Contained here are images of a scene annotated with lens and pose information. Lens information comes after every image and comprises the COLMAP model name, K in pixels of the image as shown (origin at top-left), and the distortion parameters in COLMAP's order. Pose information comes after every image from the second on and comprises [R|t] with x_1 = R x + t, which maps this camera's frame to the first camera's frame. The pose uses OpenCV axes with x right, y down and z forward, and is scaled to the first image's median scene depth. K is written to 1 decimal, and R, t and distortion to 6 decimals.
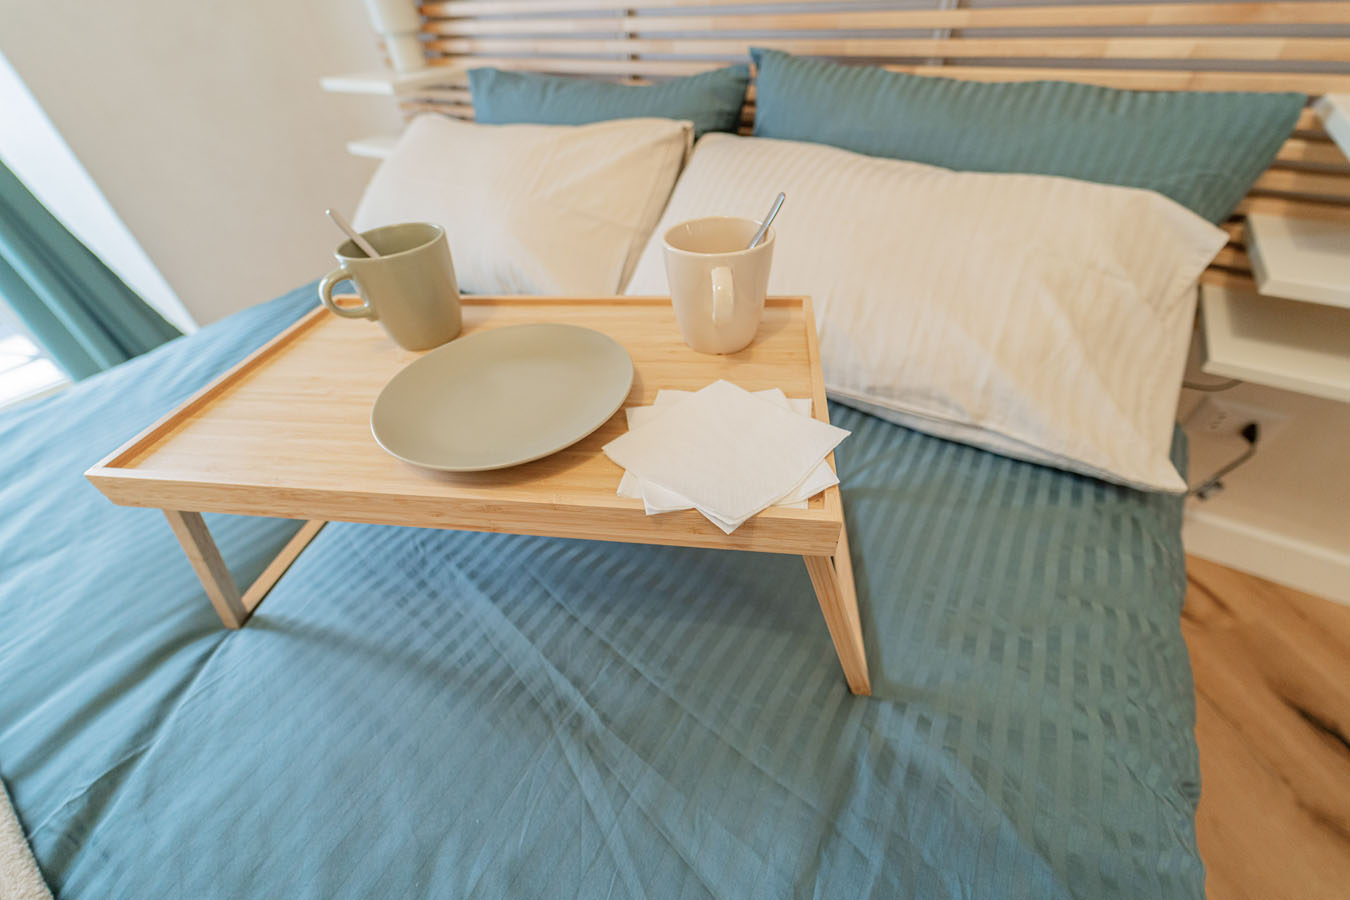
lens RADIAL K [[542.5, 0, 672.0], [0, 542.5, 453.0], [0, 0, 1]] dist [0.005645, -0.002541]
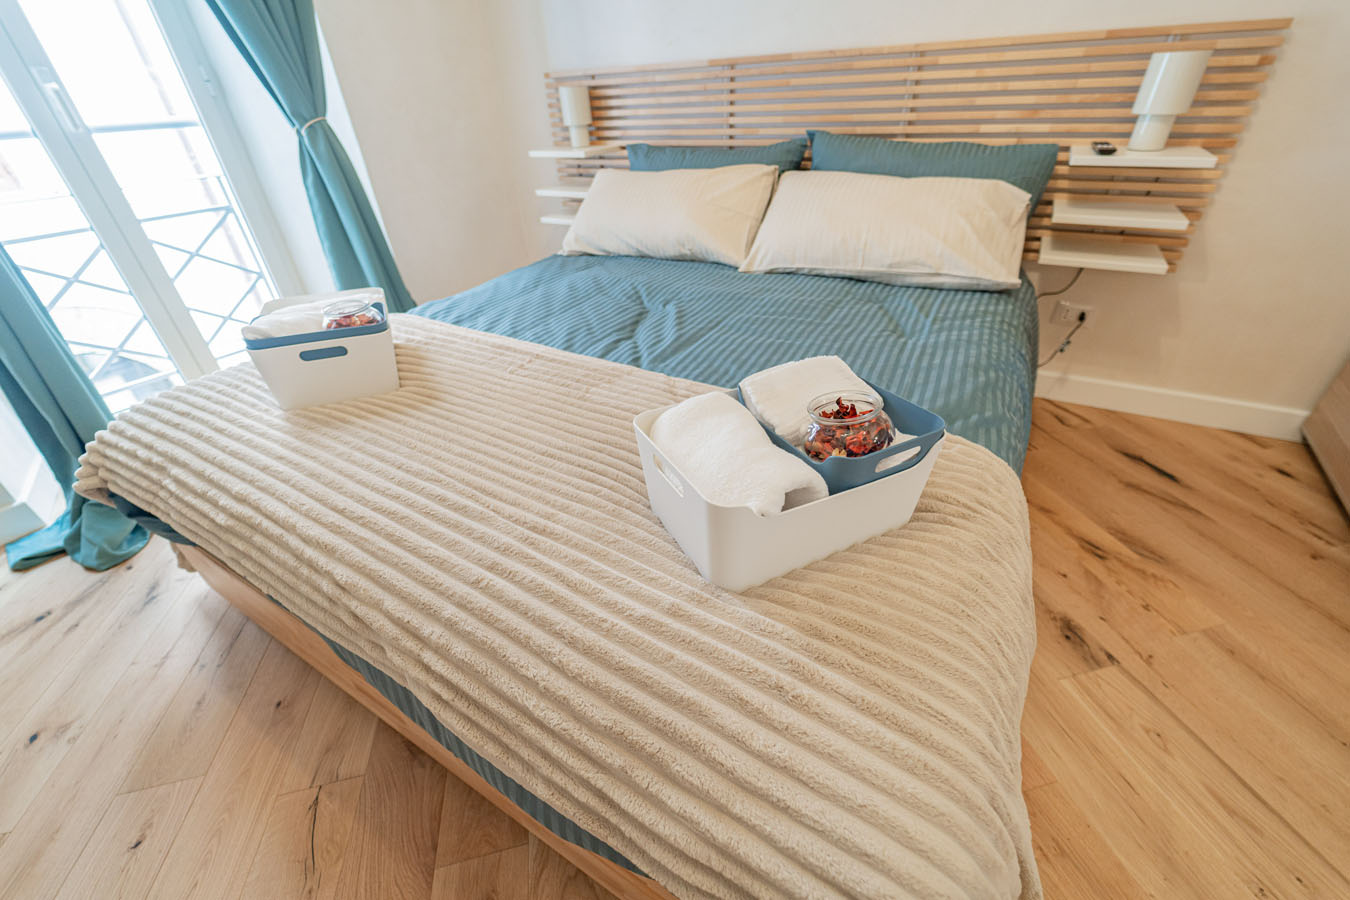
lens RADIAL K [[542.5, 0, 676.6], [0, 542.5, 447.1], [0, 0, 1]] dist [0.005645, -0.002541]
pose [[0.998578, -0.020963, 0.049014, -0.510482], [0.027864, 0.989088, -0.144669, 0.742968], [-0.045446, 0.145829, 0.988265, -0.848131]]
